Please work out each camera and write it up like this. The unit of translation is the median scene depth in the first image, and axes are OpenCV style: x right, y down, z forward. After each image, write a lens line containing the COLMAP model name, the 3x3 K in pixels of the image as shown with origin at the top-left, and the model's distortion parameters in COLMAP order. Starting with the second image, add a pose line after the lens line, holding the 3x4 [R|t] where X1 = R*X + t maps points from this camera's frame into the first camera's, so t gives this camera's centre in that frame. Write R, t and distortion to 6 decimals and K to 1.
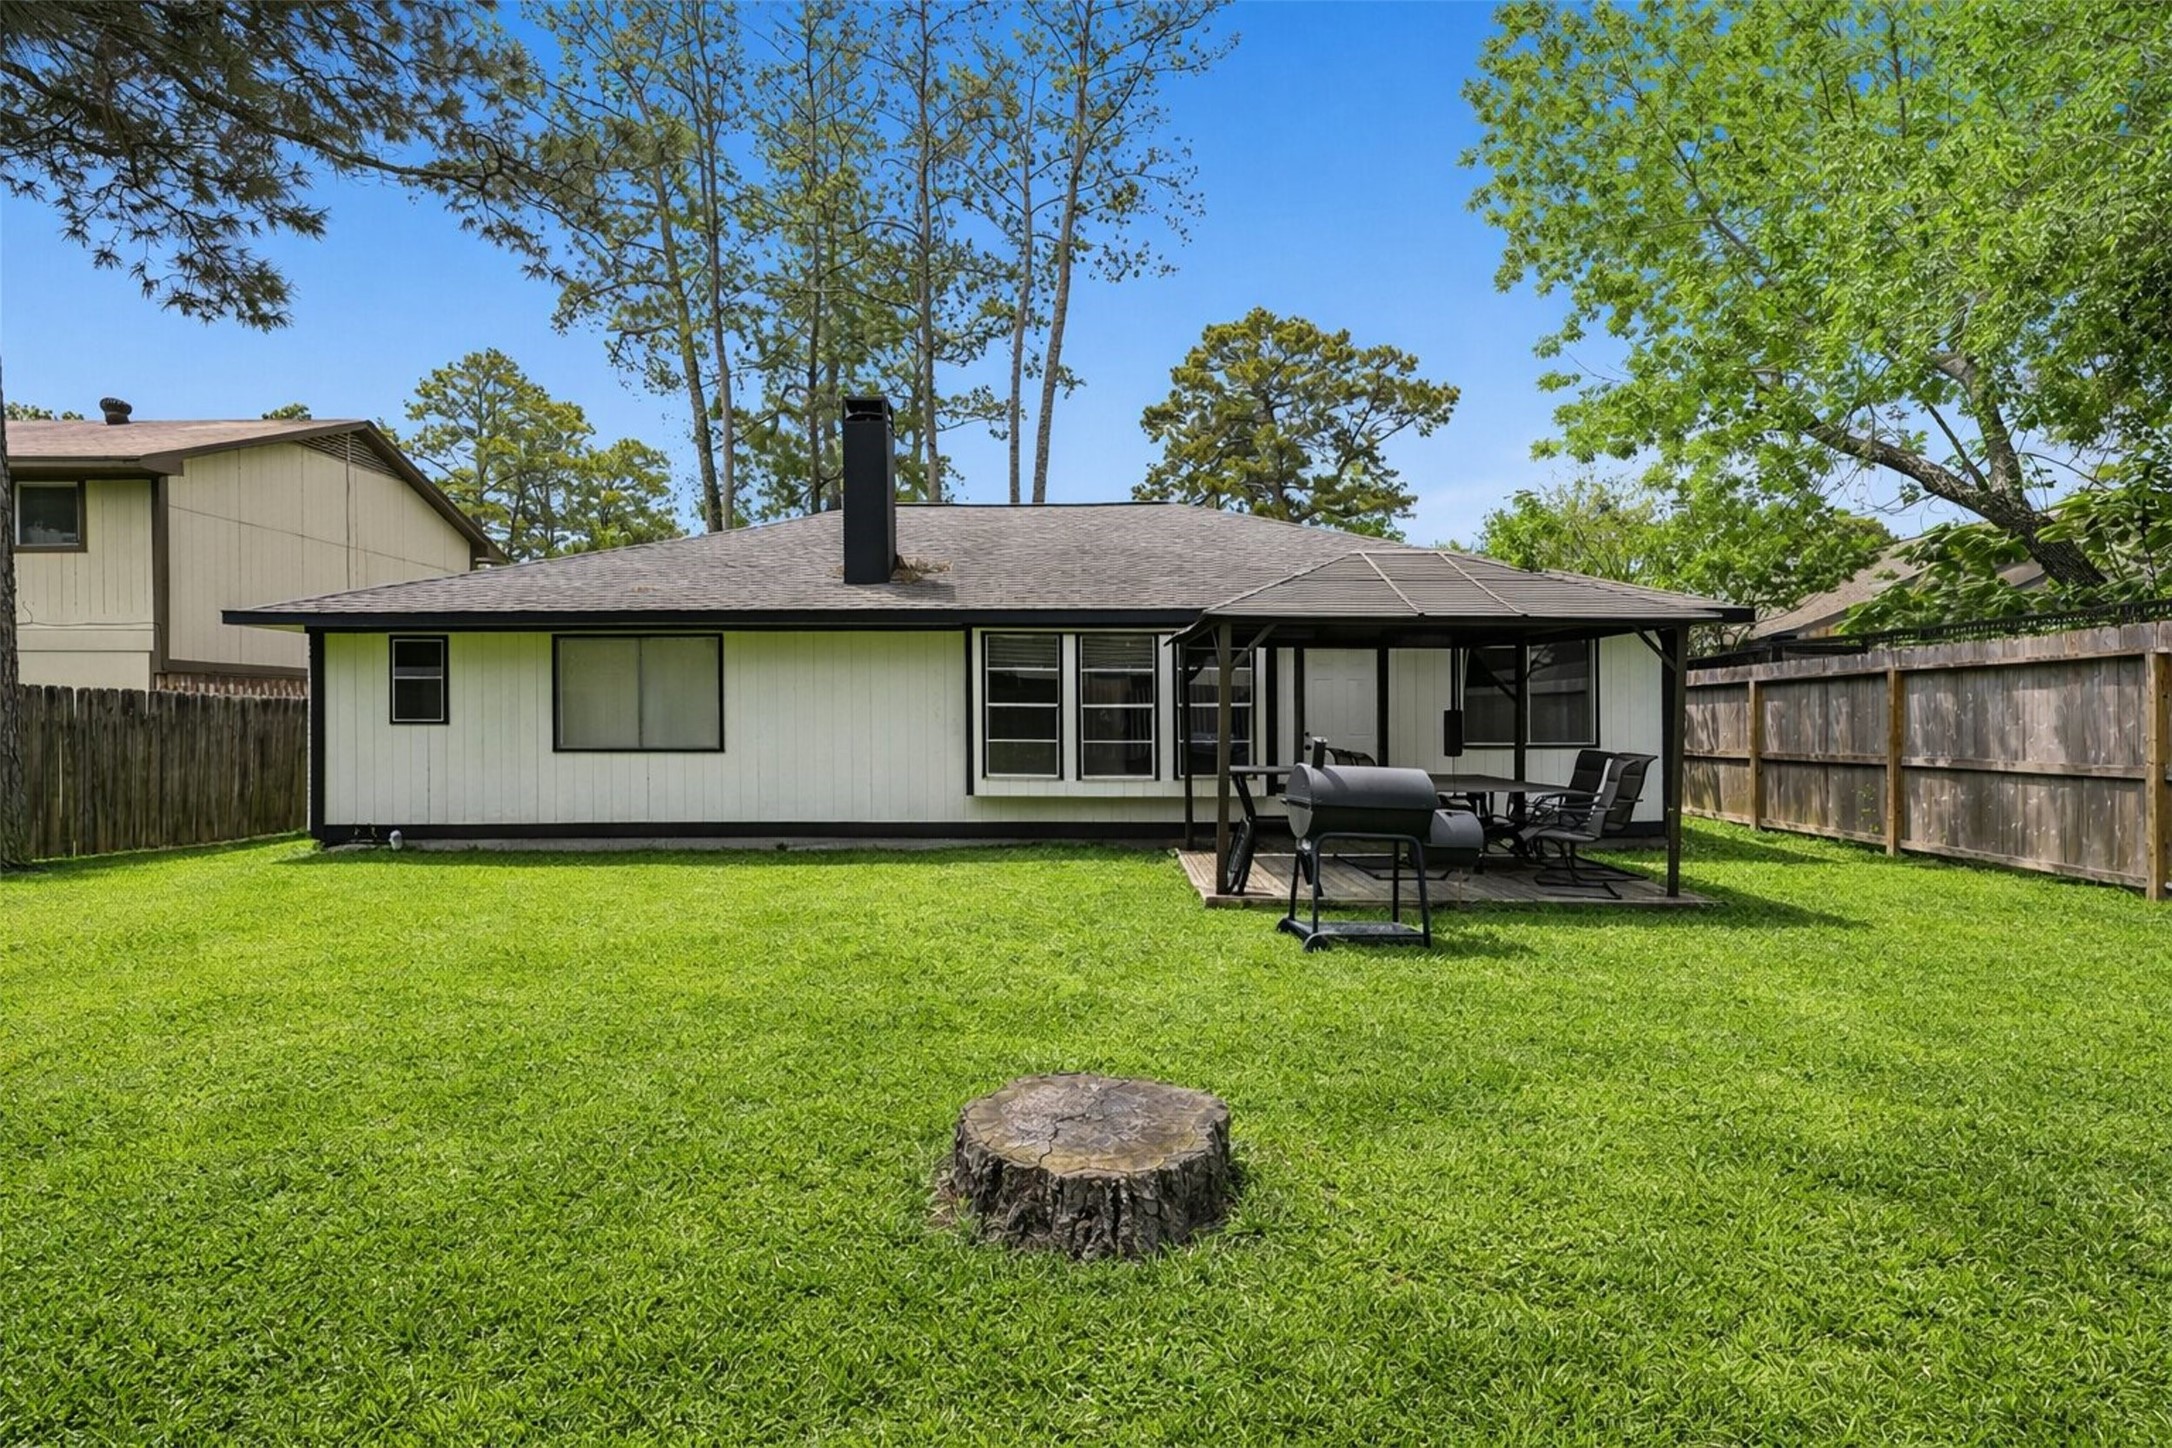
lens RADIAL K [[1007.6, 0, 1083.4], [0, 1007.6, 720.0], [0, 0, 1]] dist [0.004006, 0.000349]
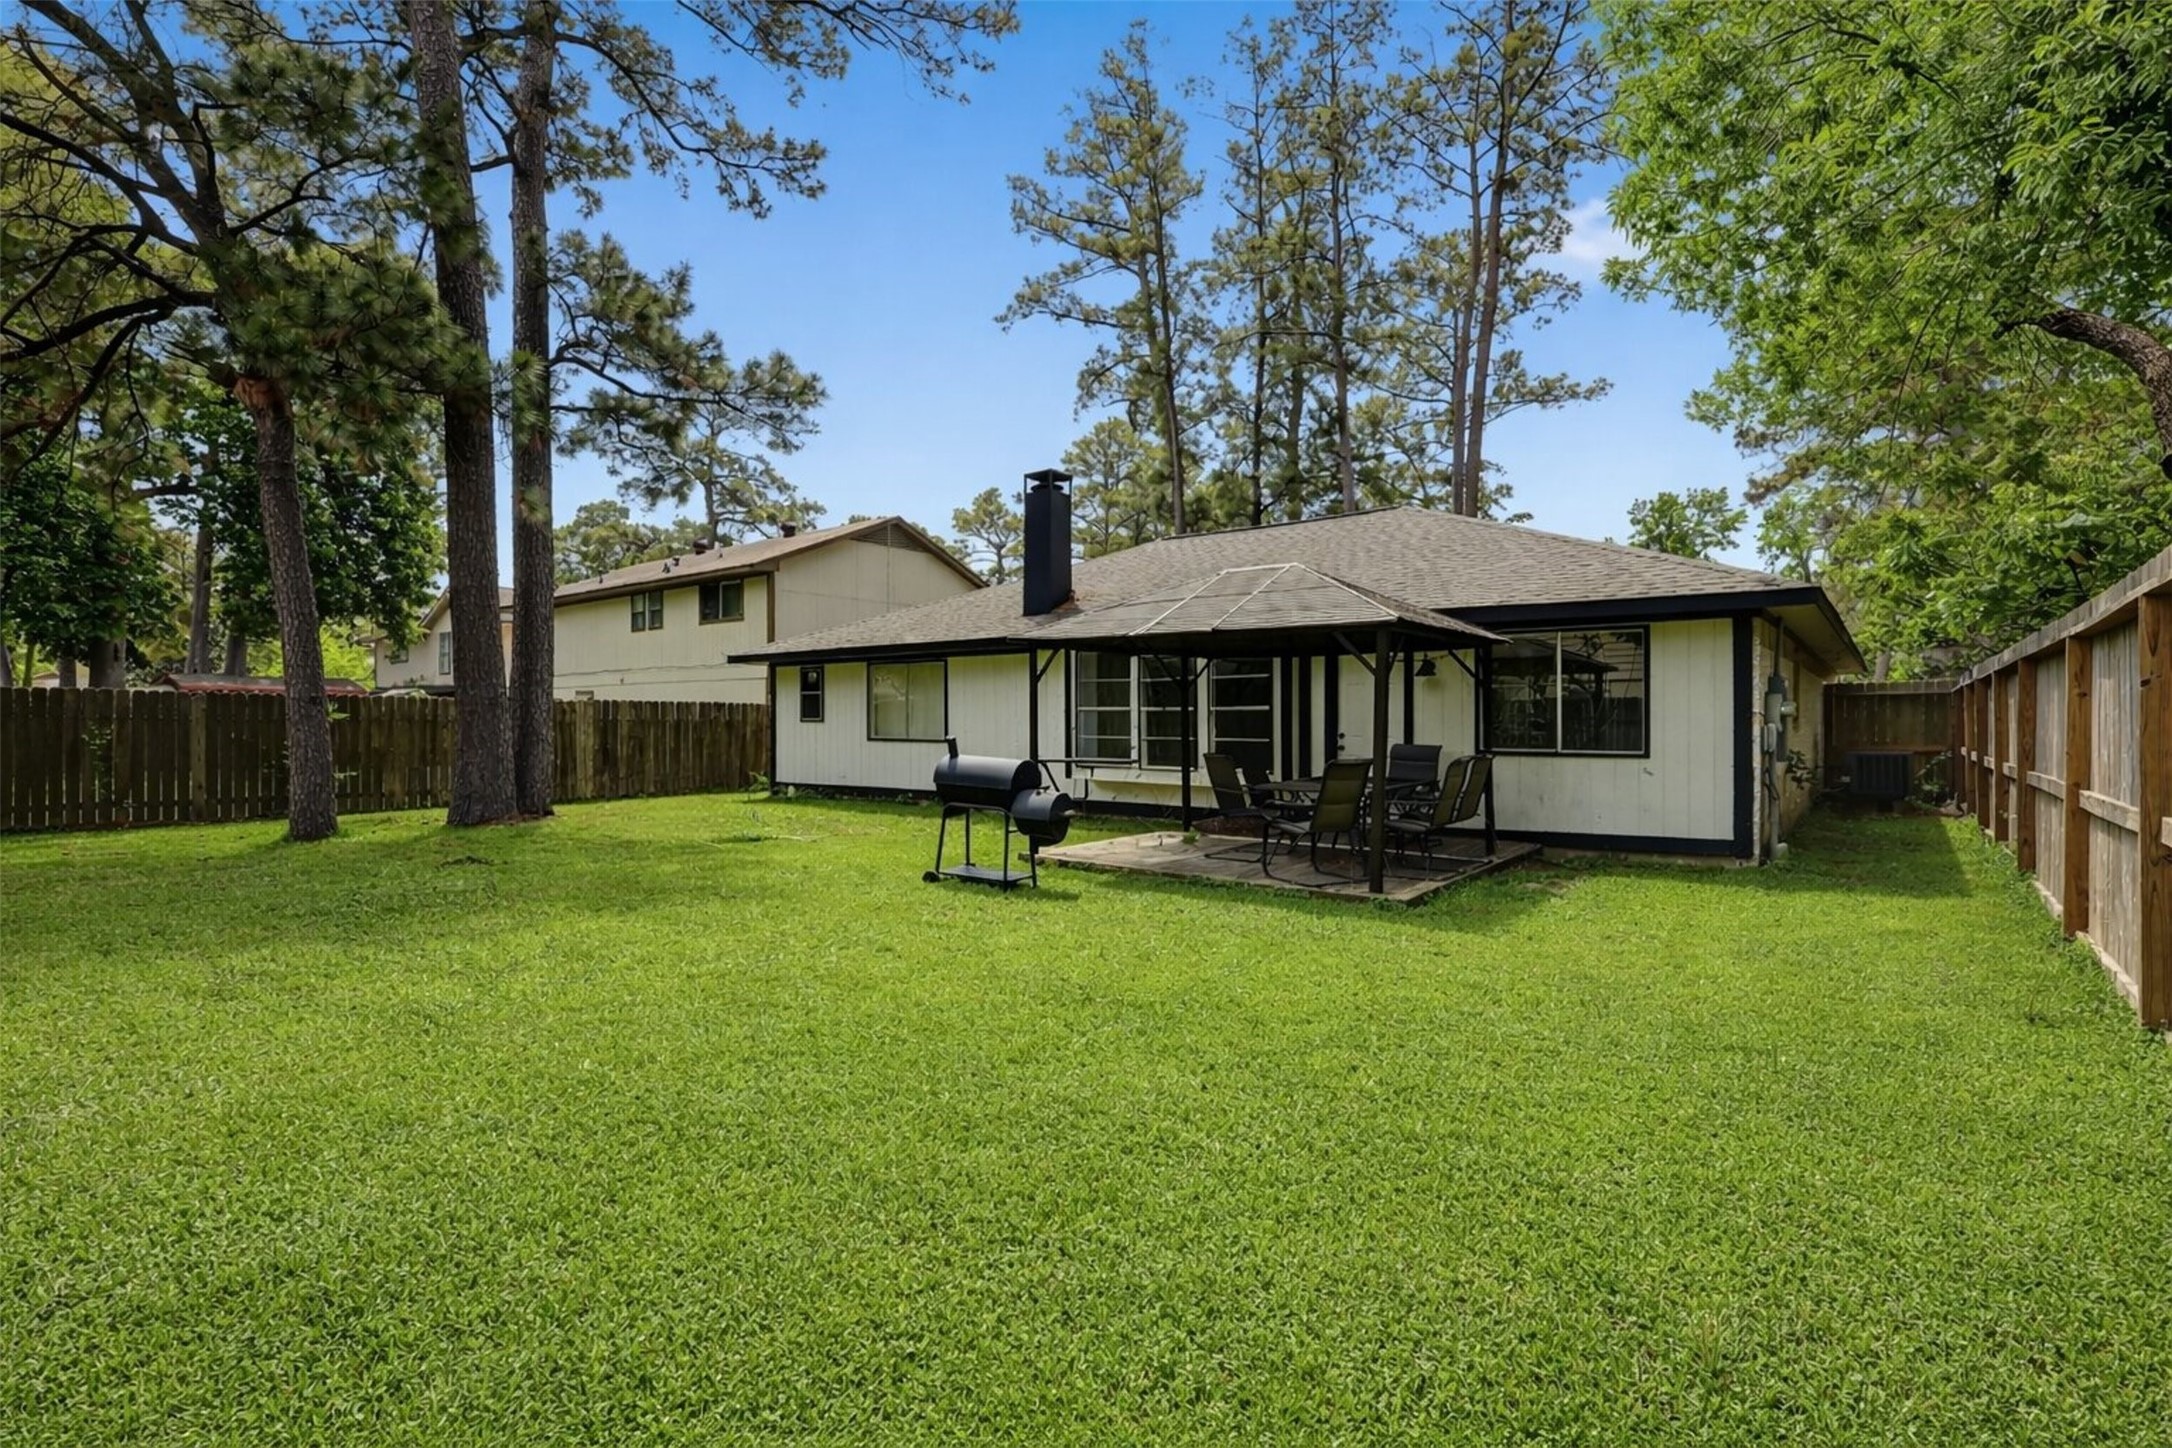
lens RADIAL K [[1007.6, 0, 1085.0], [0, 1007.6, 725.4], [0, 0, 1]] dist [0.004006, 0.000349]
pose [[0.791974, 0.004989, -0.610535, 0.669906], [0.000811, 0.999957, 0.009223, -0.005229], [0.610554, -0.007799, 0.791936, -0.009843]]
